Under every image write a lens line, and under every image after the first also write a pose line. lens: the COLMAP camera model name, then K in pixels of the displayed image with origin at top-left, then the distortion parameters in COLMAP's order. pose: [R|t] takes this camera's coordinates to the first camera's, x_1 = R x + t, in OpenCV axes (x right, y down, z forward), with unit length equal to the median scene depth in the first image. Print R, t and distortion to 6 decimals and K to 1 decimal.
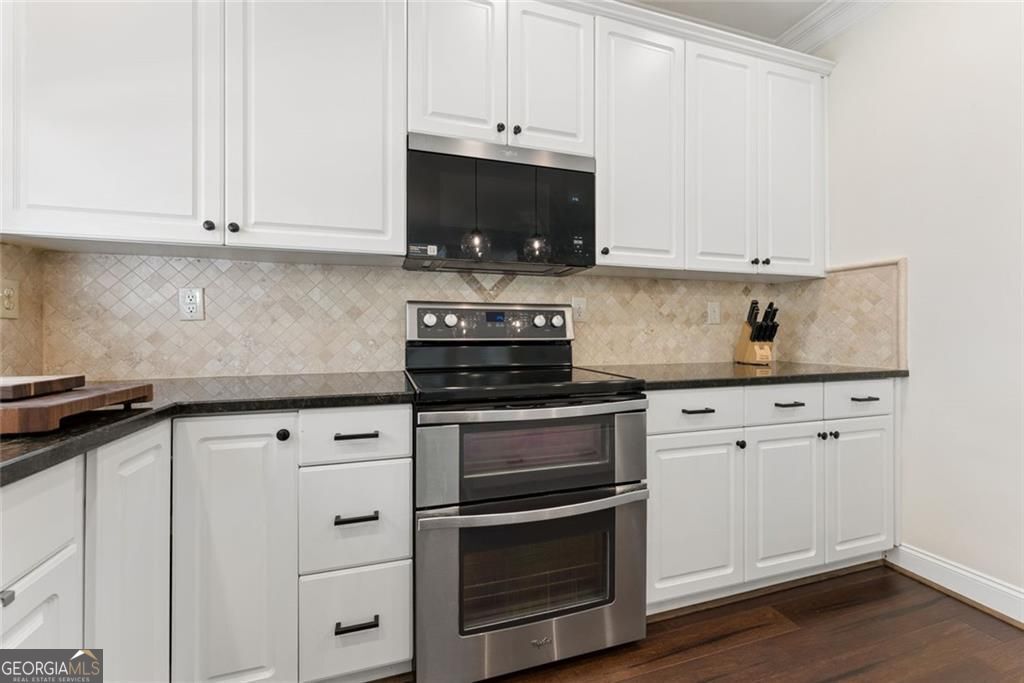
lens RADIAL K [[415.6, 0, 510.6], [0, 415.6, 332.7], [0, 0, 1]] dist [-0.002458, 0.000832]
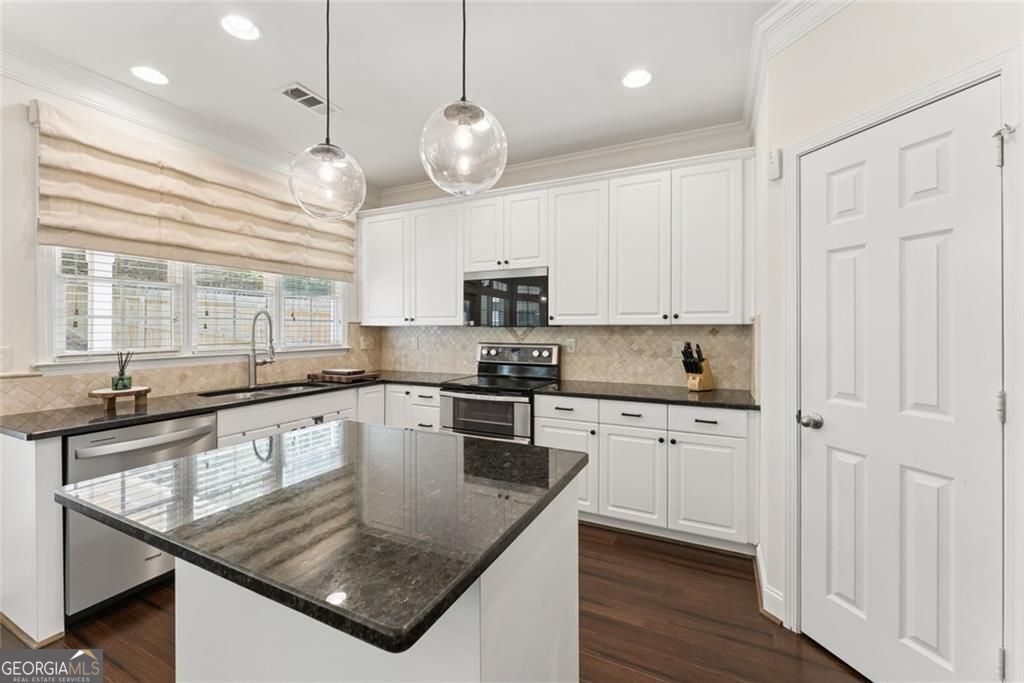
lens RADIAL K [[415.6, 0, 508.3], [0, 415.6, 334.3], [0, 0, 1]] dist [-0.002458, 0.000832]
pose [[0.721436, 0.008999, -0.692422, 1.261812], [-0.004532, 0.999955, 0.008274, -0.129044], [0.692466, -0.002831, 0.721445, -0.417742]]
